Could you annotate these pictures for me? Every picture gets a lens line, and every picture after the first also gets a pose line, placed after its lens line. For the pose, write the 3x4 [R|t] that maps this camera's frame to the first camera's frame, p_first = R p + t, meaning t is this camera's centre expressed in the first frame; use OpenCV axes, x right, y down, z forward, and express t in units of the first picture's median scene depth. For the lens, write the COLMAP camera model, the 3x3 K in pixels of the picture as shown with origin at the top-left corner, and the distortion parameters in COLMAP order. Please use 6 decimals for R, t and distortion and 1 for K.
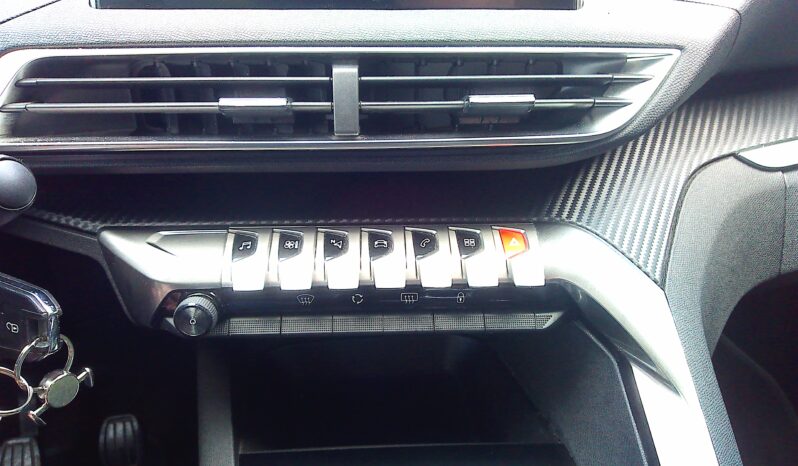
lens RADIAL K [[622.7, 0, 399.0], [0, 622.7, 233.0], [0, 0, 1]] dist [0.080330, -0.184851]
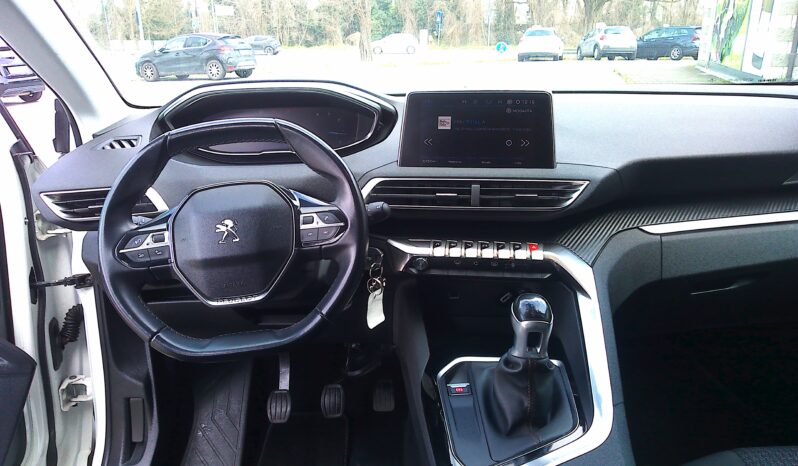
lens RADIAL K [[622.7, 0, 399.0], [0, 622.7, 233.0], [0, 0, 1]] dist [0.080330, -0.184851]
pose [[0.983142, 0.028057, -0.180680, 0.096829], [-0.073143, 0.965998, -0.247987, 0.692215], [0.167579, 0.257022, 0.951765, -1.773734]]
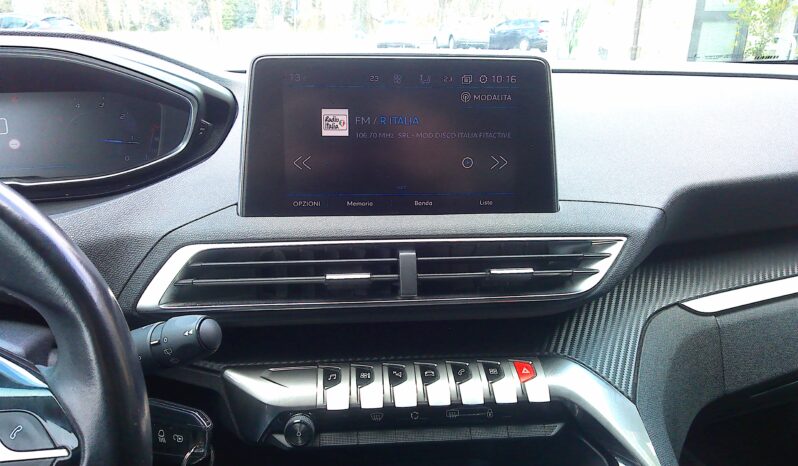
lens RADIAL K [[622.7, 0, 399.0], [0, 622.7, 233.0], [0, 0, 1]] dist [0.080330, -0.184851]
pose [[0.999342, -0.015667, 0.032720, -0.137892], [0.023024, 0.970917, -0.238307, 0.043630], [-0.028035, 0.238904, 0.970639, -0.420173]]
